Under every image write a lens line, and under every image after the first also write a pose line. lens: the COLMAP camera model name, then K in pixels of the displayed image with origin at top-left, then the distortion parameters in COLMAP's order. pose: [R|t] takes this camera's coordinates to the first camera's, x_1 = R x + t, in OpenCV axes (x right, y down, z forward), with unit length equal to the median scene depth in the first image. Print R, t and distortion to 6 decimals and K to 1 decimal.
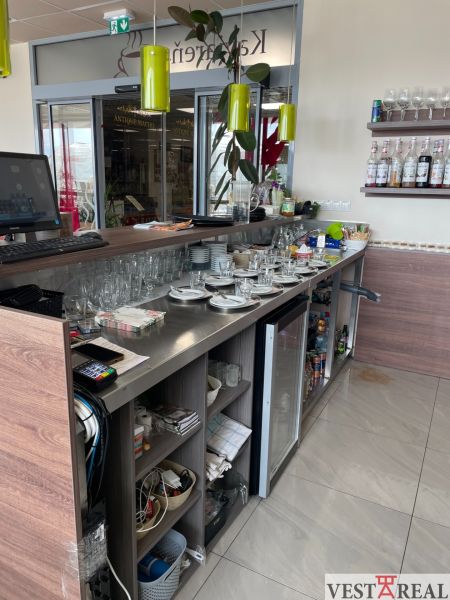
lens RADIAL K [[457.5, 0, 225.0], [0, 457.5, 300.0], [0, 0, 1]] dist [0.008414, 0.000668]
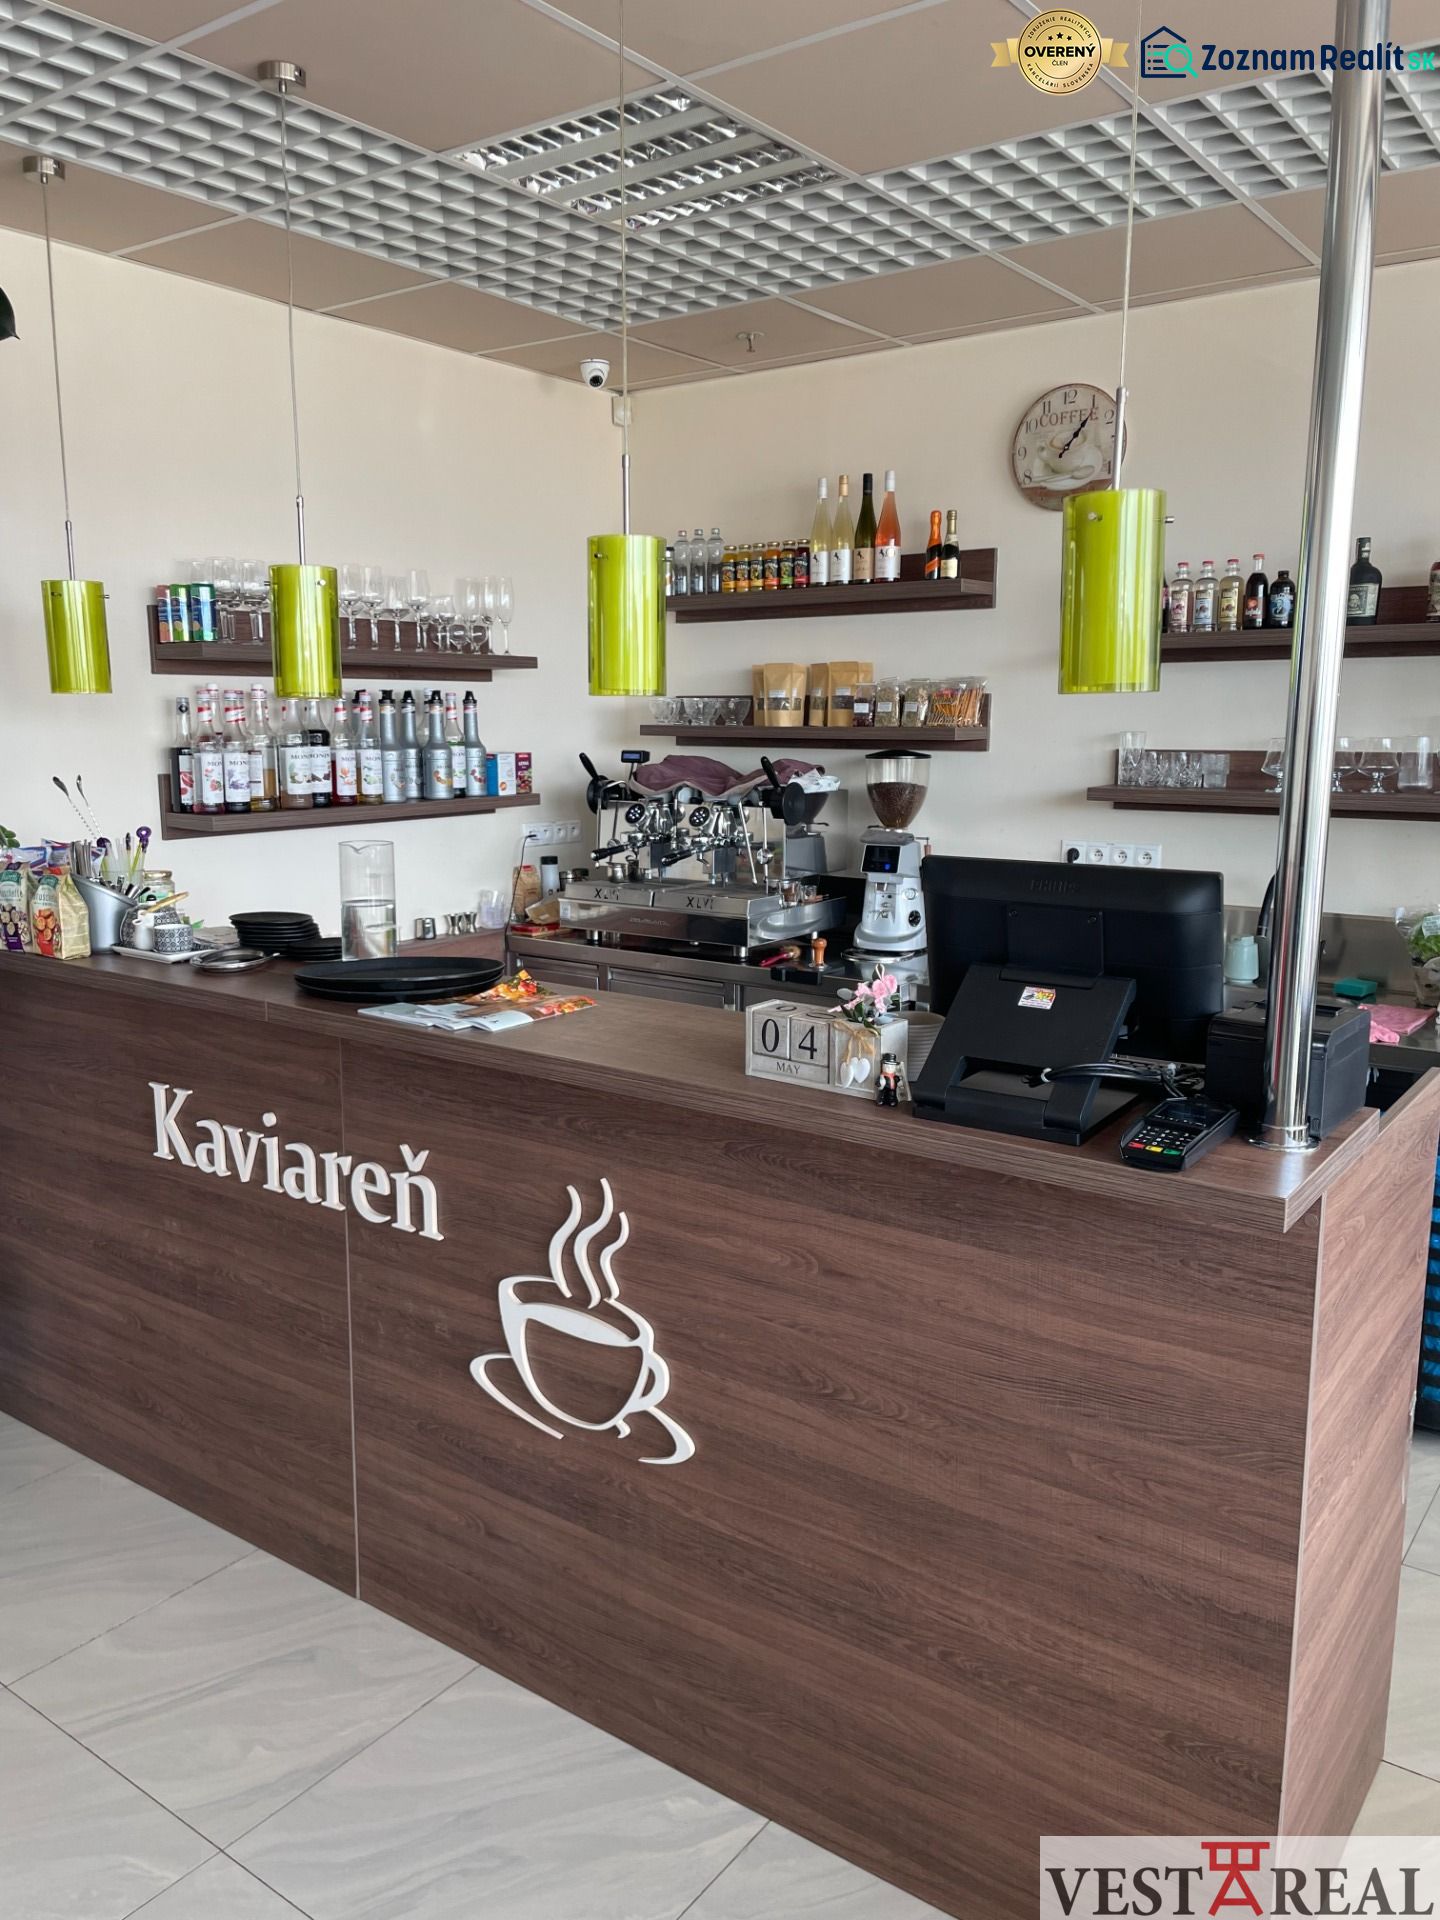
lens RADIAL K [[1464.0, 0, 720.0], [0, 1464.0, 960.0], [0, 0, 1]] dist [0.008414, 0.000668]
pose [[0.142606, -0.195666, 0.970246, -0.988623], [0.260301, 0.953173, 0.153964, -0.274912], [-0.954938, 0.230600, 0.186861, 0.556999]]
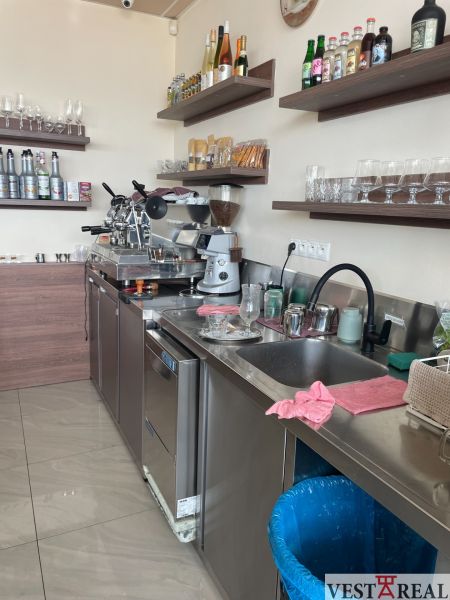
lens RADIAL K [[471.3, 0, 225.0], [0, 471.3, 300.0], [0, 0, 1]] dist [0.006463, -0.003128]
pose [[0.585917, -0.168716, 0.792614, -0.042110], [0.186214, 0.979945, 0.070938, -0.007509], [-0.788686, 0.106032, 0.605583, 0.022979]]
